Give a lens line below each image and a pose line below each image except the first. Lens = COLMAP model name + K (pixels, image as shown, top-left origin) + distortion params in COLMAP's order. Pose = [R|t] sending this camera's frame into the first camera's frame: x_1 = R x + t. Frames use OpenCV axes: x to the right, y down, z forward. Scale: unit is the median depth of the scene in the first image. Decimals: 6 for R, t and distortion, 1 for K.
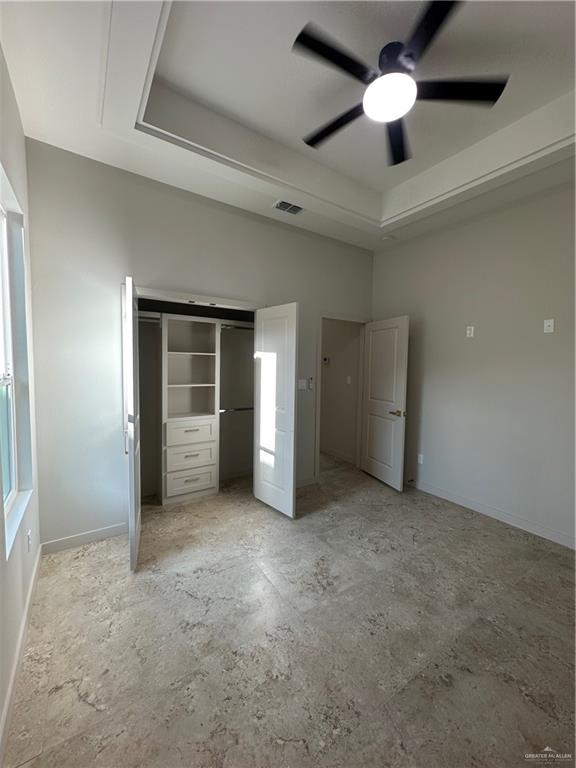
lens RADIAL K [[307.4, 0, 287.2], [0, 307.4, 385.3], [0, 0, 1]] dist [0.003429, 0.000478]
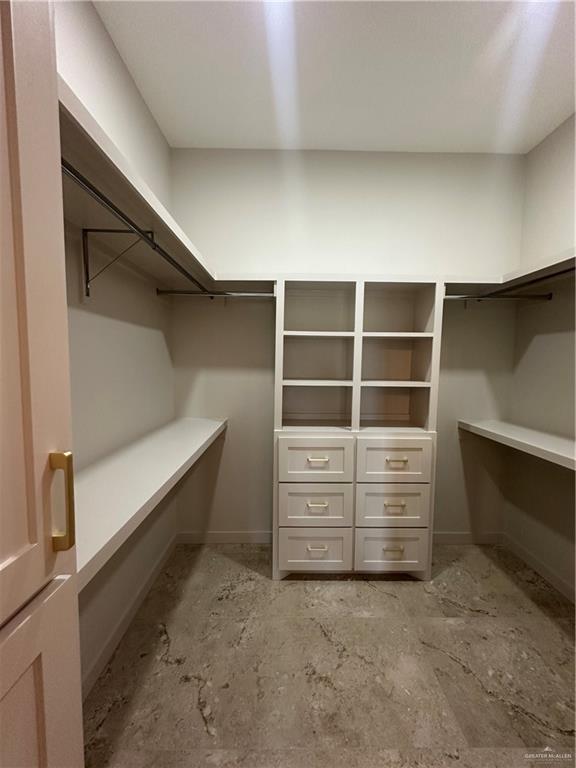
lens RADIAL K [[307.4, 0, 288.2], [0, 307.4, 383.3], [0, 0, 1]] dist [0.003429, 0.000478]
pose [[0.838879, 0.032080, -0.543372, 0.045876], [-0.033693, 0.999408, 0.006987, -0.008139], [0.543275, 0.012447, 0.839463, 0.253869]]
